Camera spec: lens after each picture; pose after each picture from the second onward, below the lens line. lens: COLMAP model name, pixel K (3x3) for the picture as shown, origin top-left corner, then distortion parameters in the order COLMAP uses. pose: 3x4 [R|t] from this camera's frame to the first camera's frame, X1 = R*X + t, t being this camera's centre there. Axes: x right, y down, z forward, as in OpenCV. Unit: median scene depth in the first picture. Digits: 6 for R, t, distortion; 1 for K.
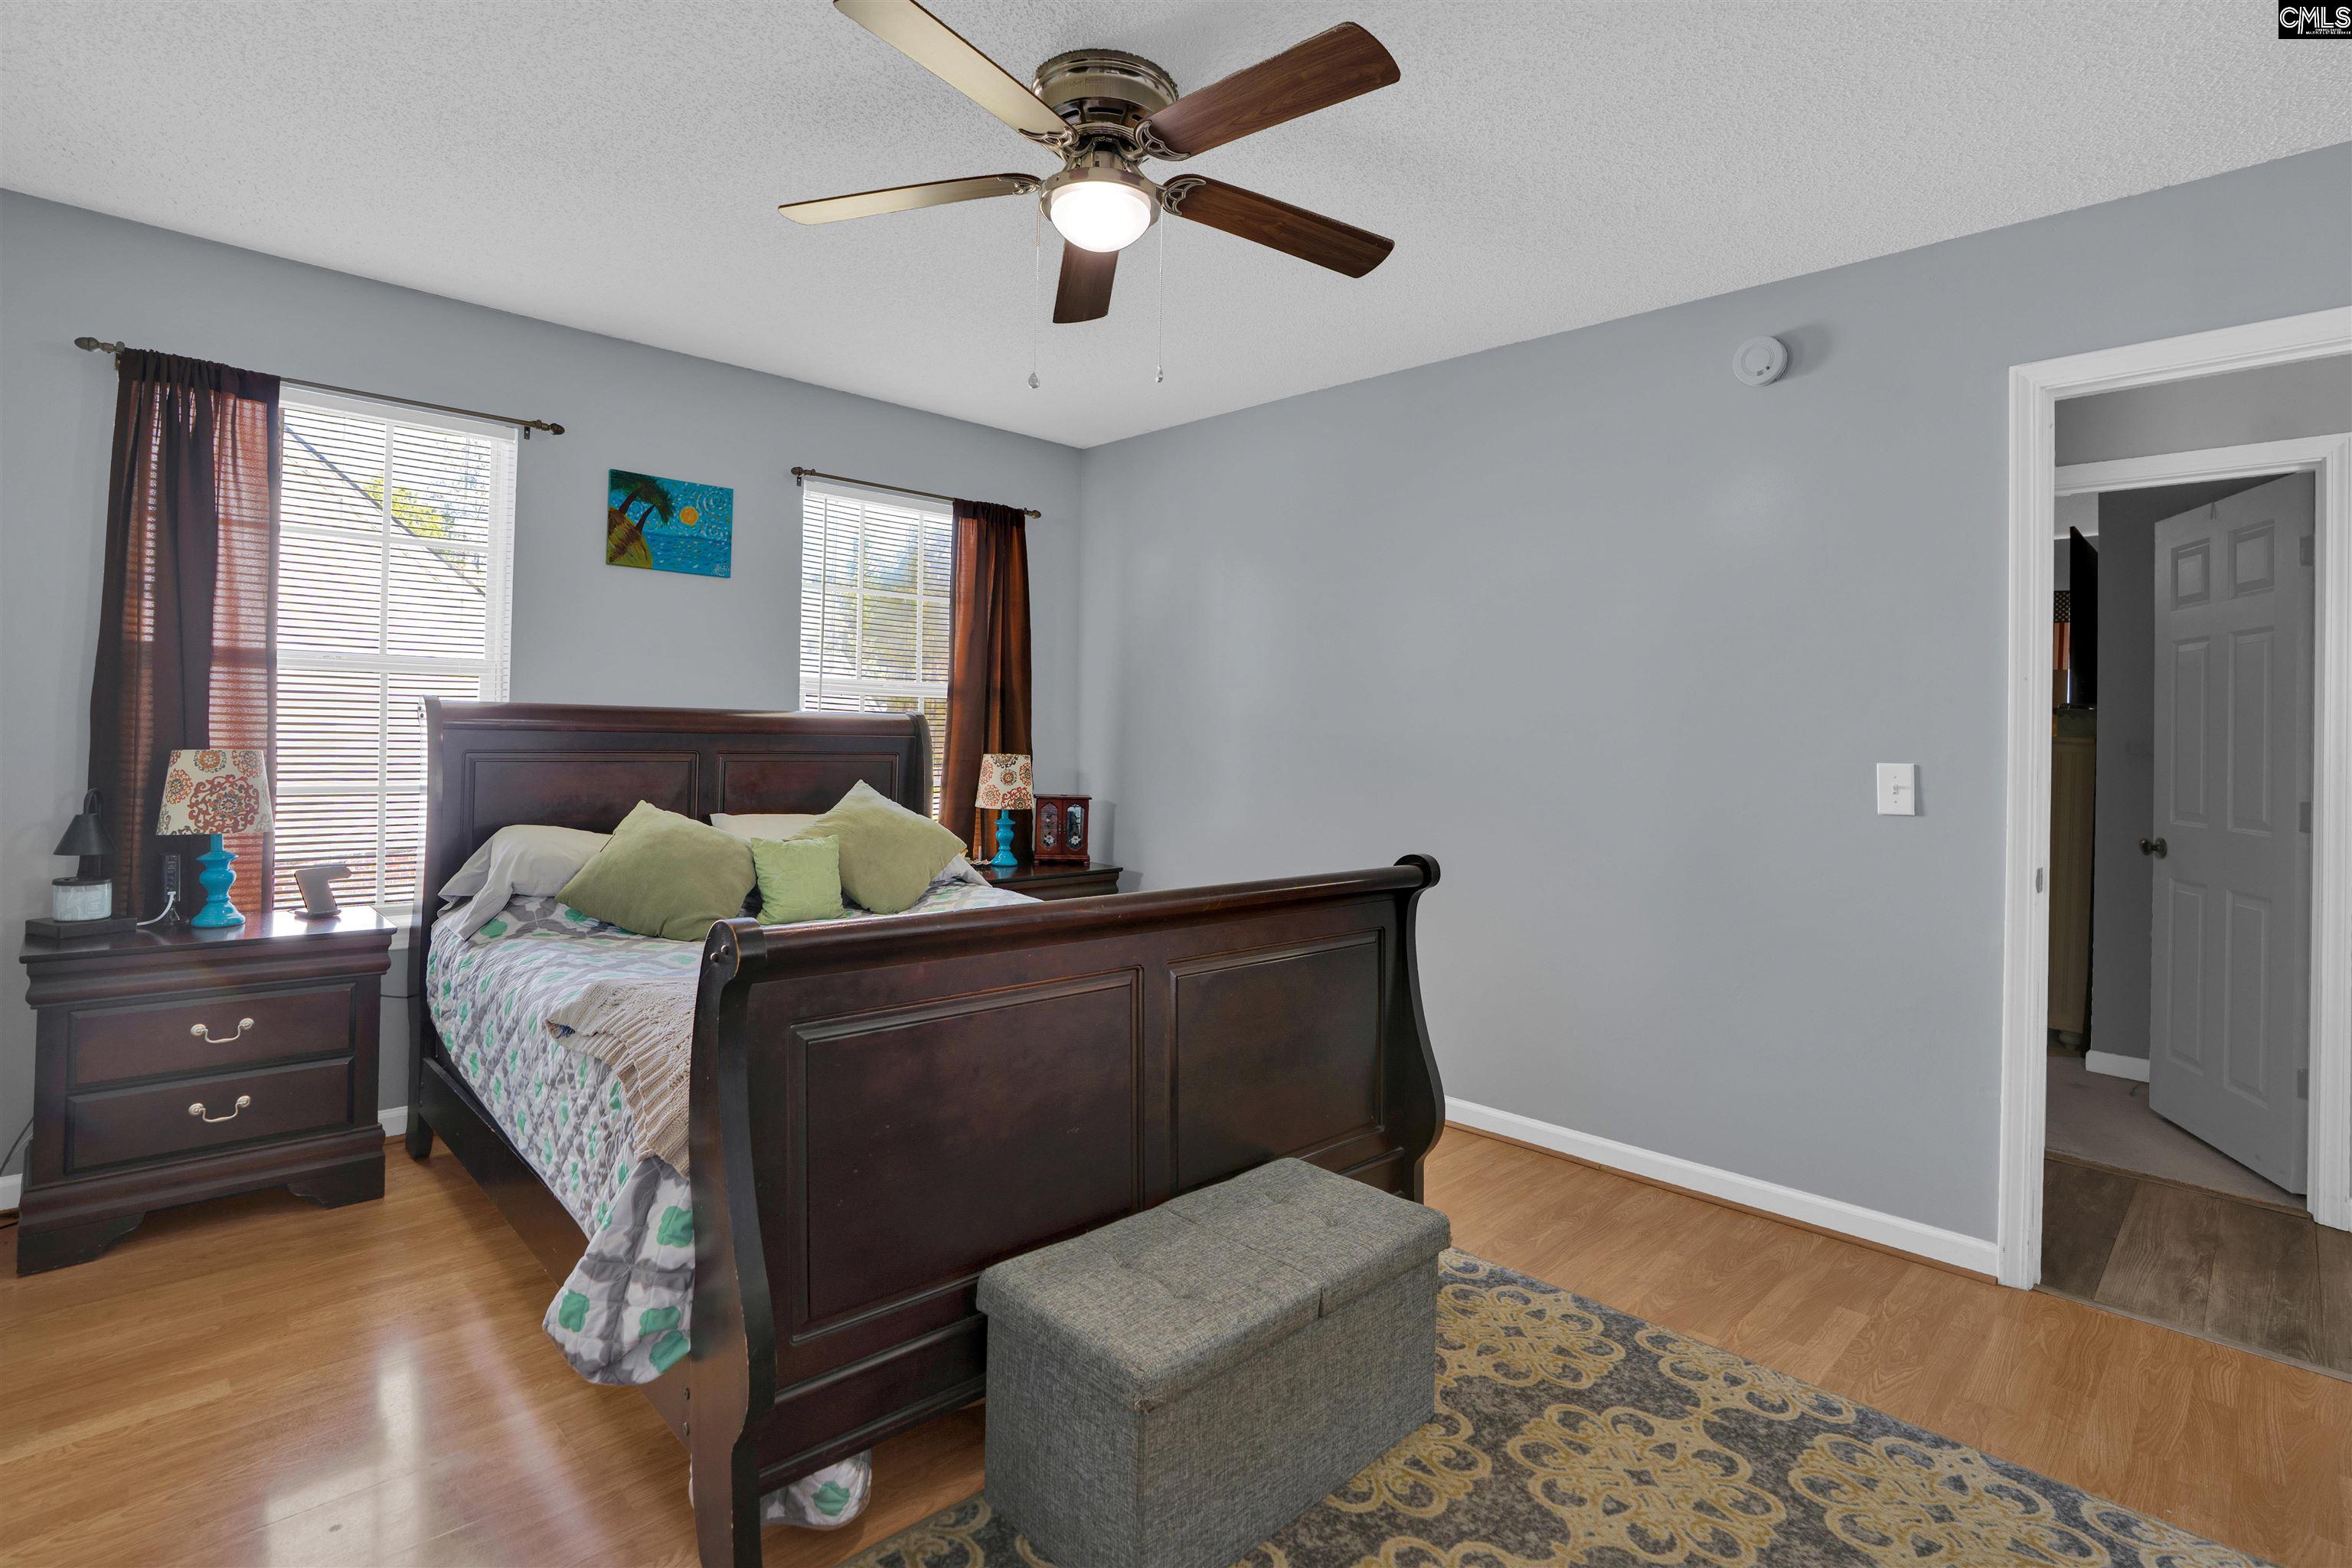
lens RADIAL K [[1094.0, 0, 1171.7], [0, 1094.0, 777.0], [0, 0, 1]] dist [-0.069596, 0.024082]
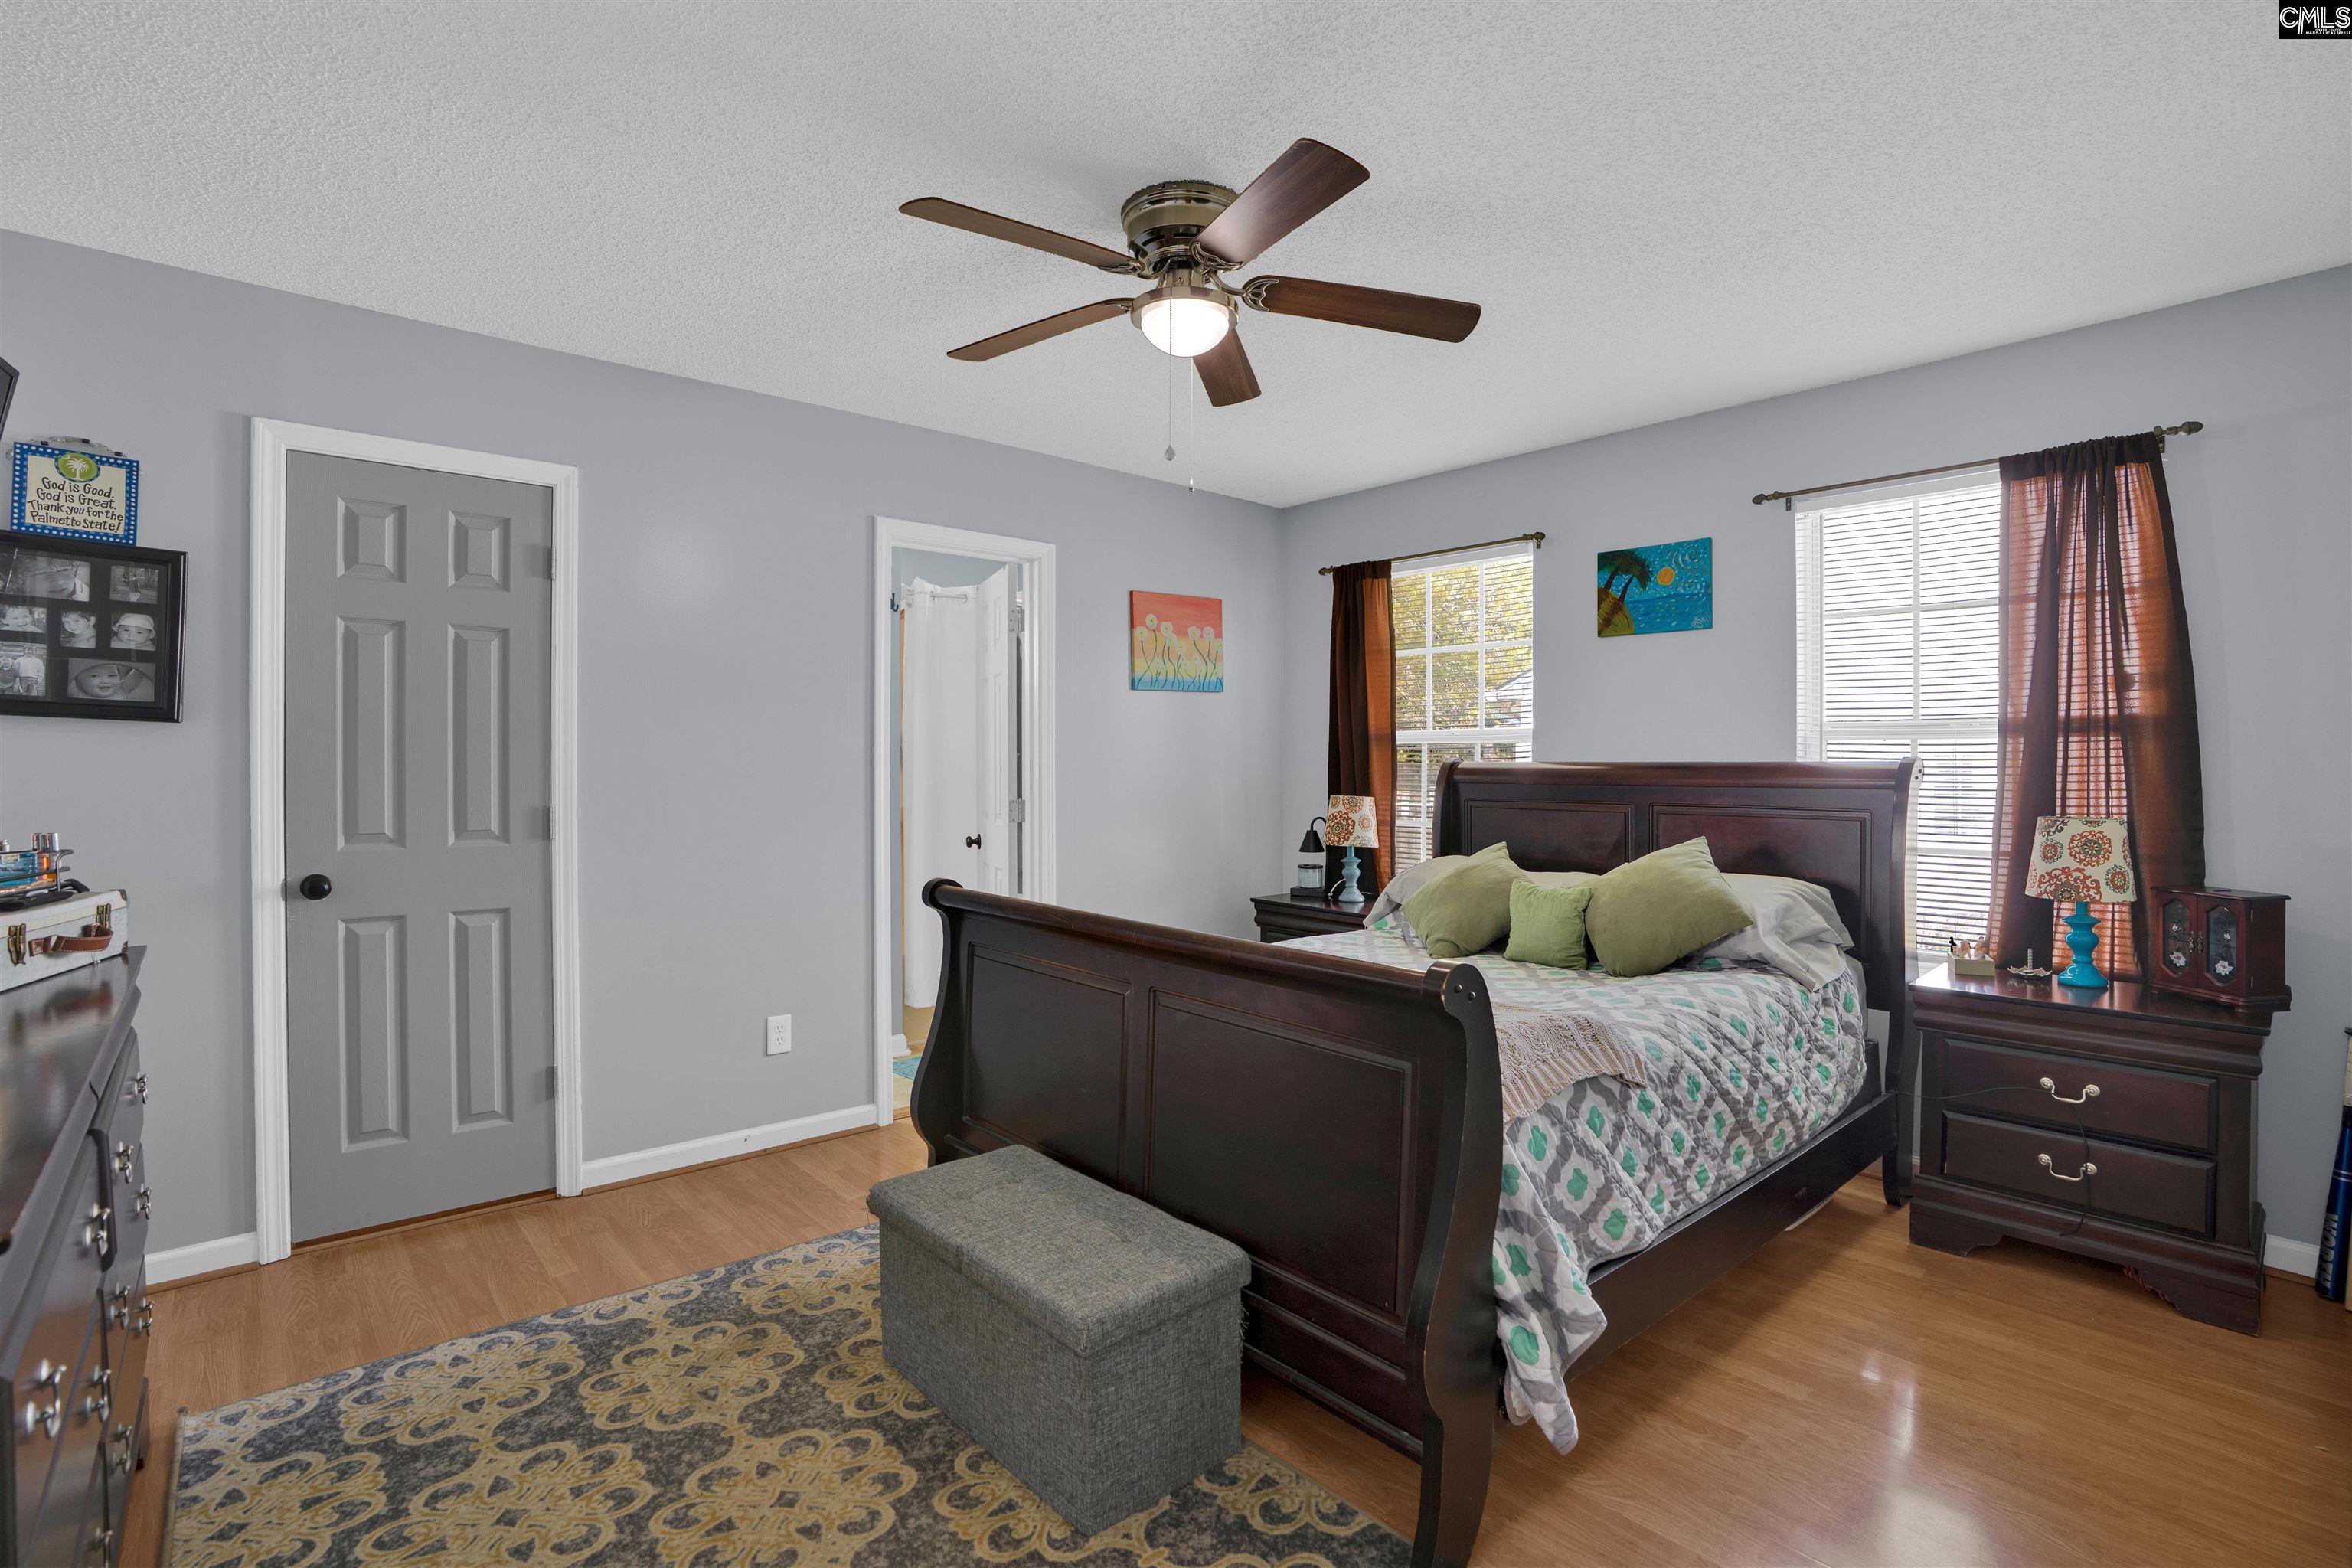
lens RADIAL K [[1135.4, 0, 1189.8], [0, 1135.4, 770.2], [0, 0, 1]] dist [-0.017229, 0.000063]
pose [[-0.040012, -0.019320, -0.999012, 0.681622], [-0.047219, 0.998733, -0.017423, -0.016997], [0.998083, 0.046475, -0.040873, 0.624432]]
